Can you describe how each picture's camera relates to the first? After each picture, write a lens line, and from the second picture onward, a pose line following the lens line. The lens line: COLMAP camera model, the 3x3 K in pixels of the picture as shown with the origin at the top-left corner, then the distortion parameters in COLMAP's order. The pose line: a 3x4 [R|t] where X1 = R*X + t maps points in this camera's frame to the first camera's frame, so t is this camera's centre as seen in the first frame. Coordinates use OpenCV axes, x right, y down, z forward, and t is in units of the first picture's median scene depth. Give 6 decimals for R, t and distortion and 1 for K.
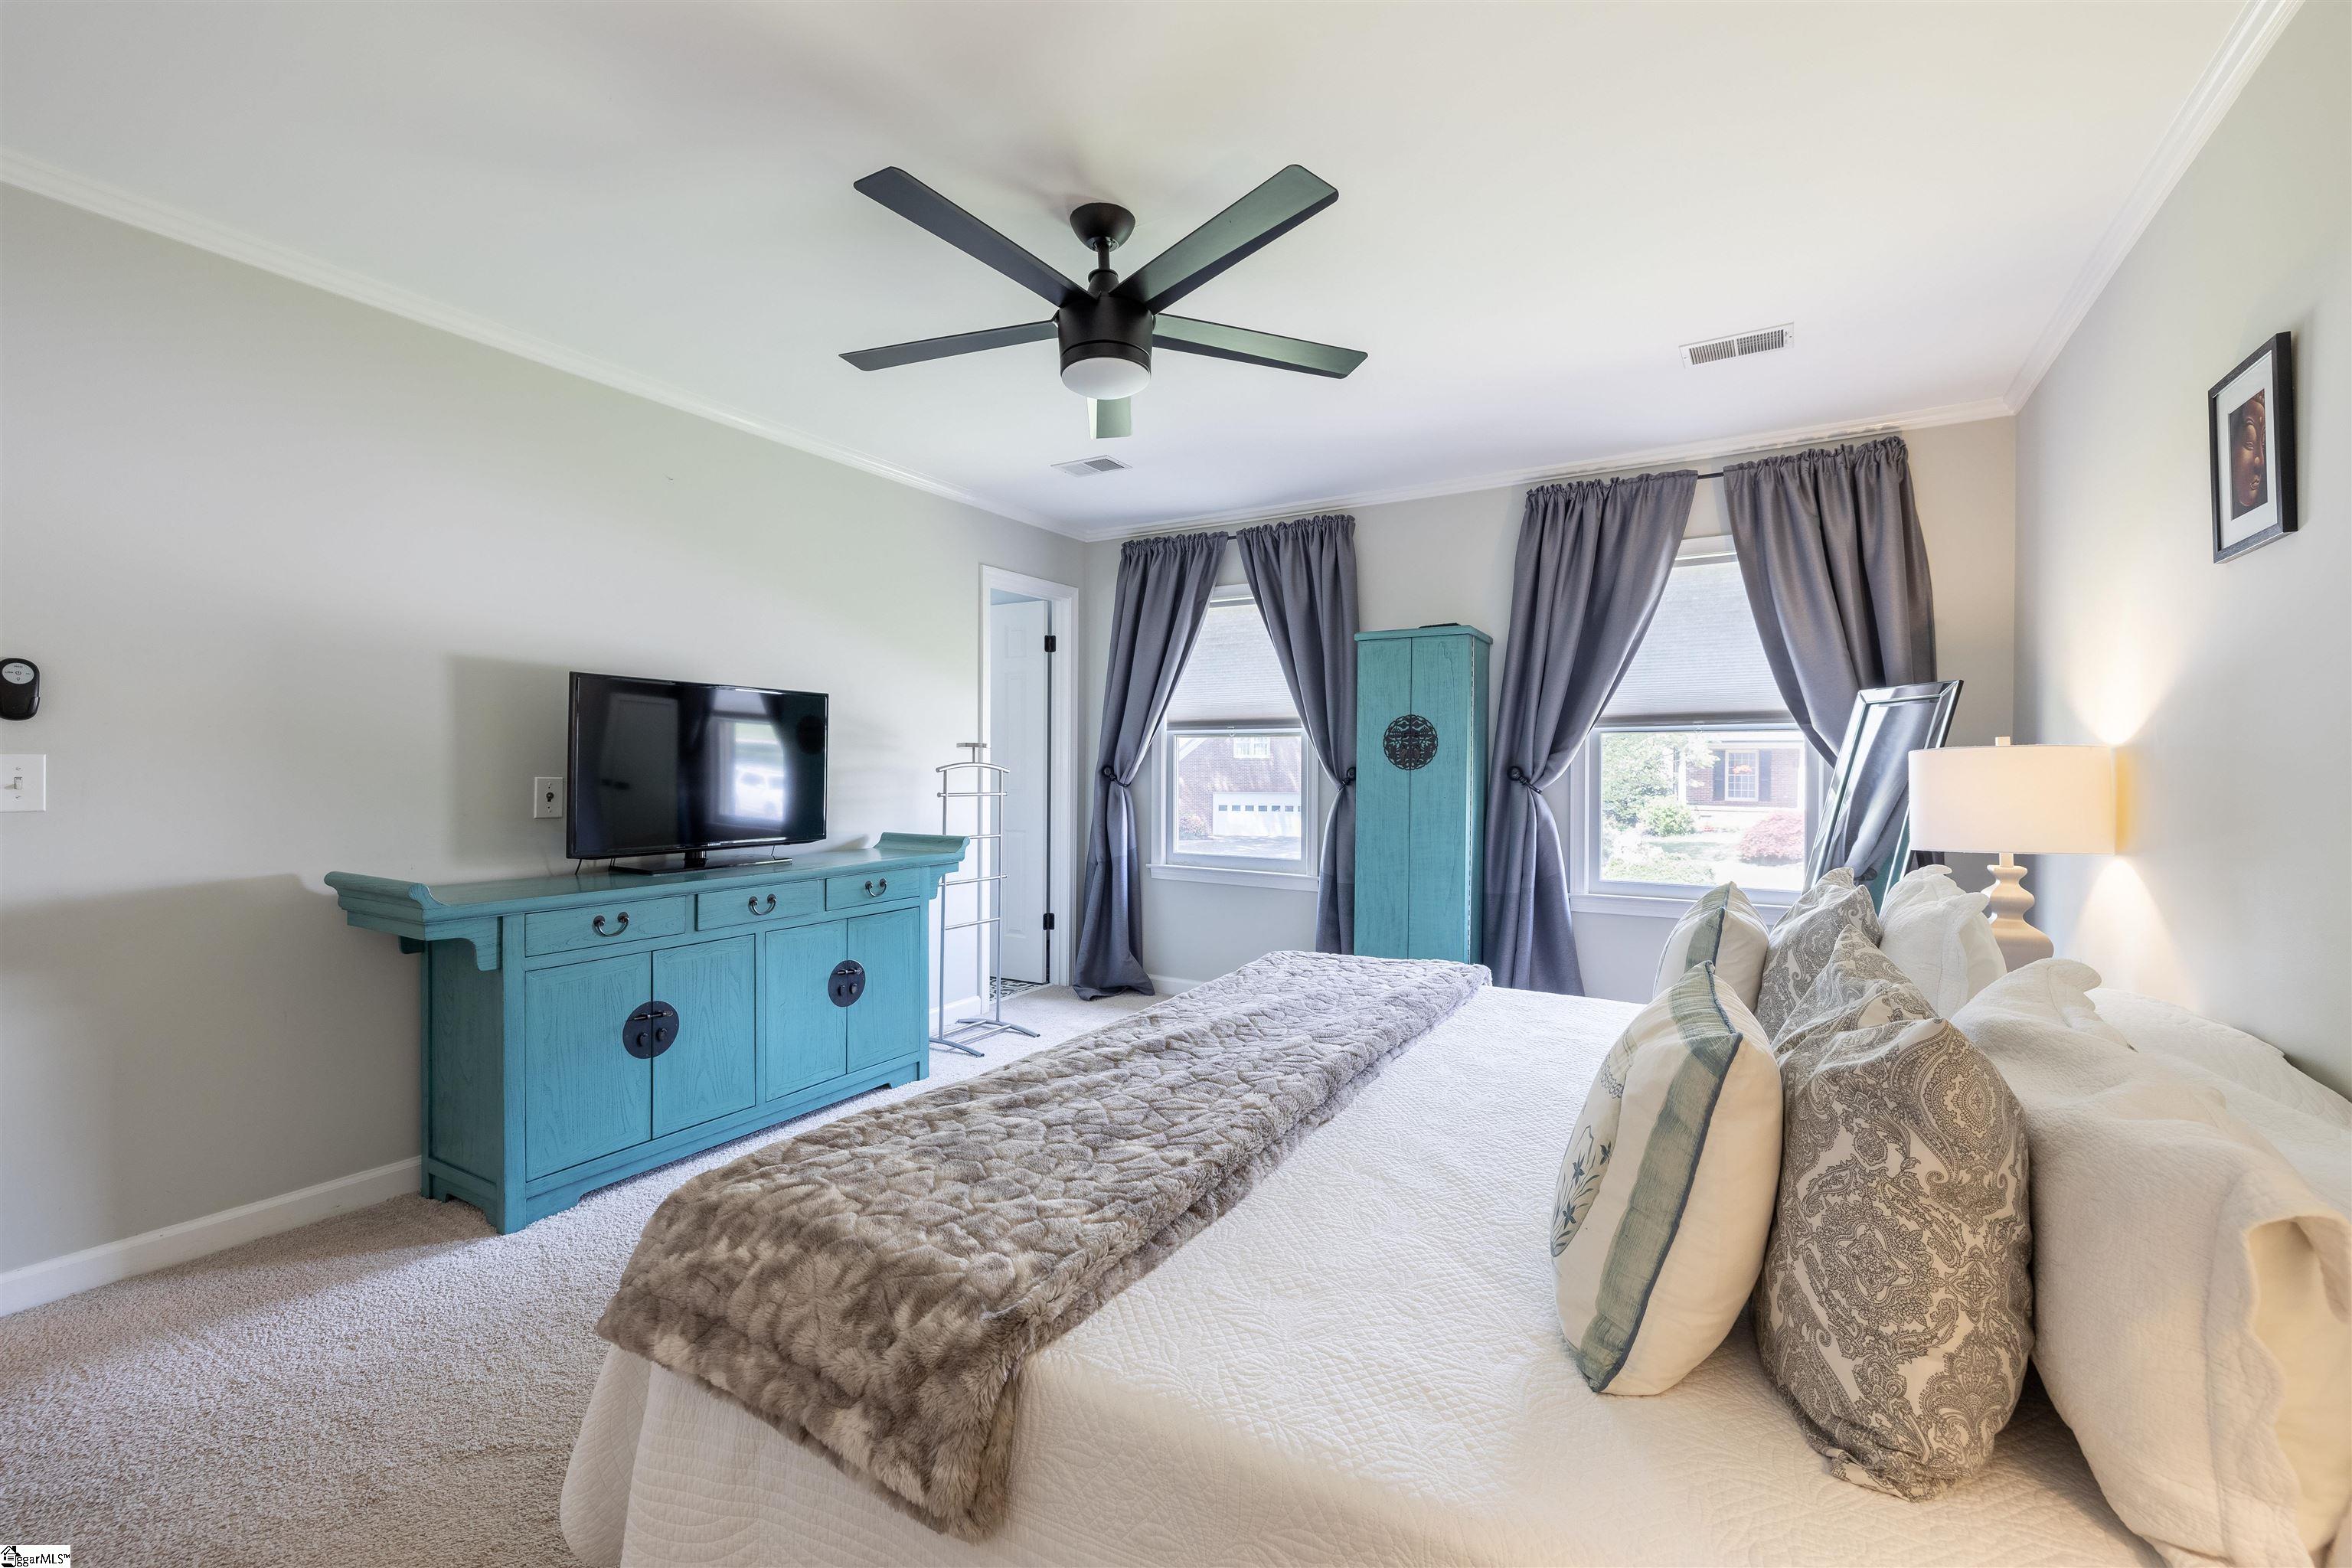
lens RADIAL K [[984.5, 0, 1173.8], [0, 984.5, 768.1], [0, 0, 1]] dist [-0.004663, -0.000117]
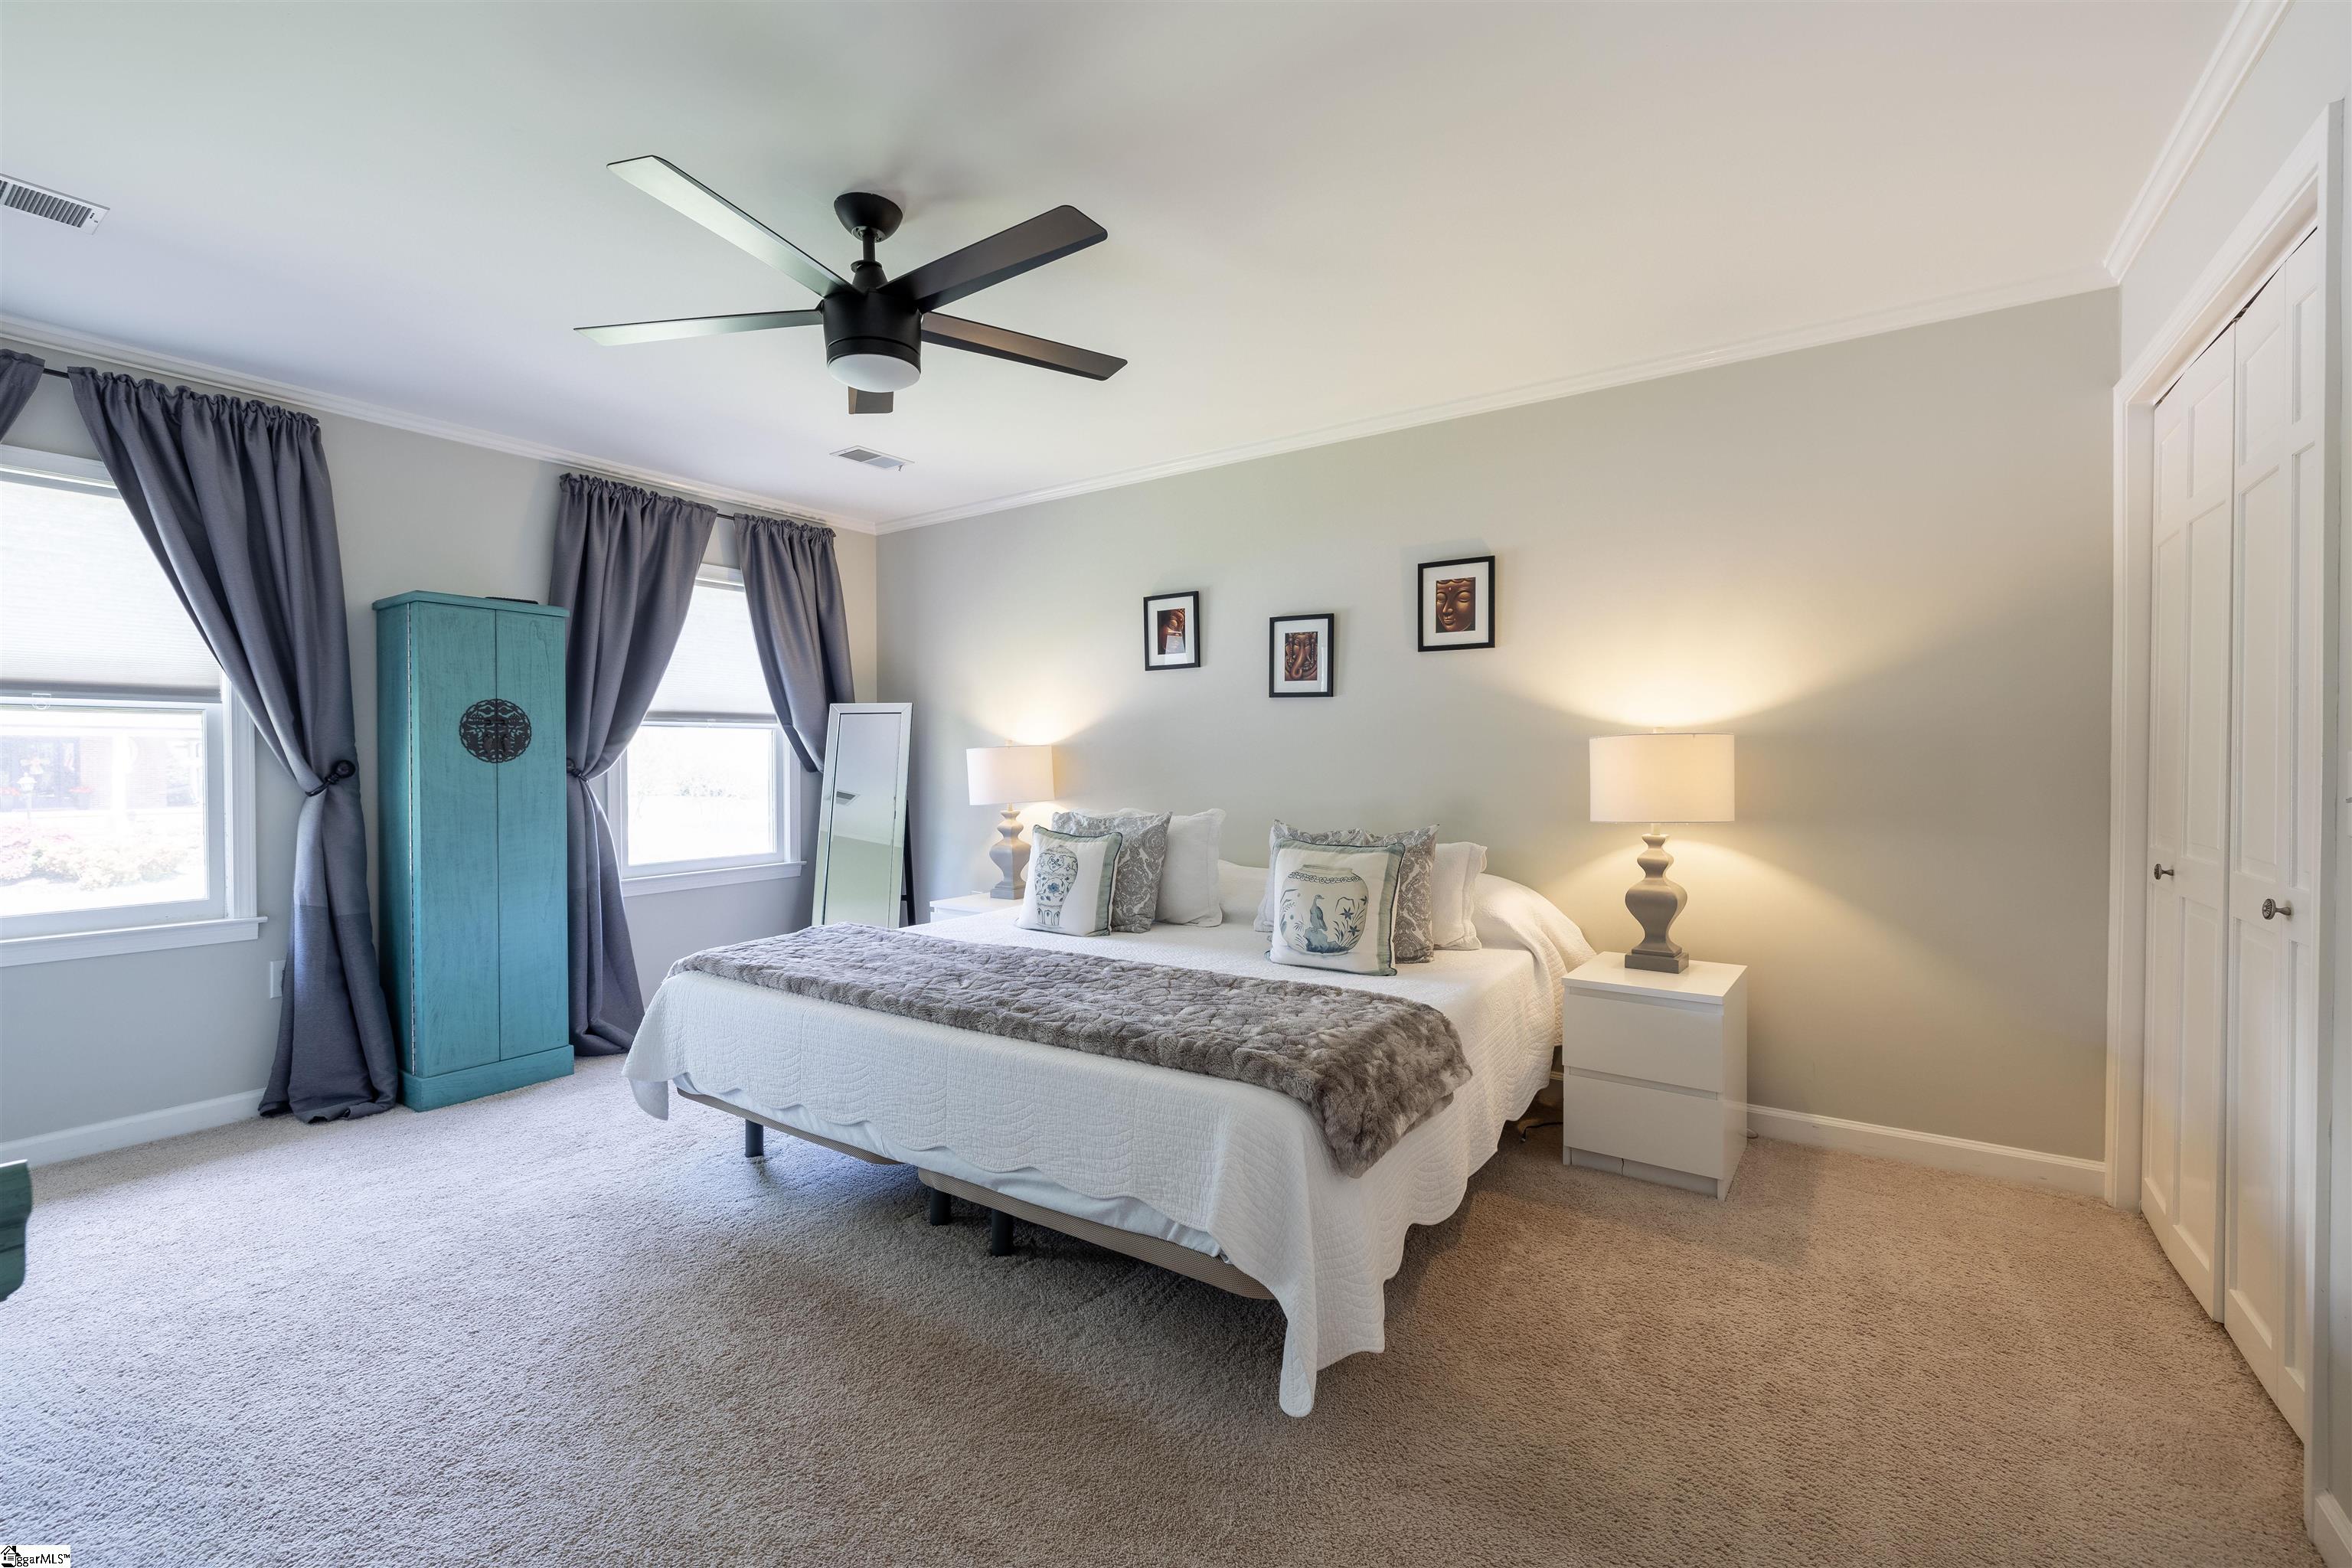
lens RADIAL K [[984.5, 0, 1175.6], [0, 984.5, 776.8], [0, 0, 1]] dist [-0.004663, -0.000117]
pose [[0.054756, -0.023677, 0.998219, -0.597527], [0.004158, 0.999716, 0.023485, -0.003707], [-0.998491, 0.002865, 0.054839, 0.359239]]
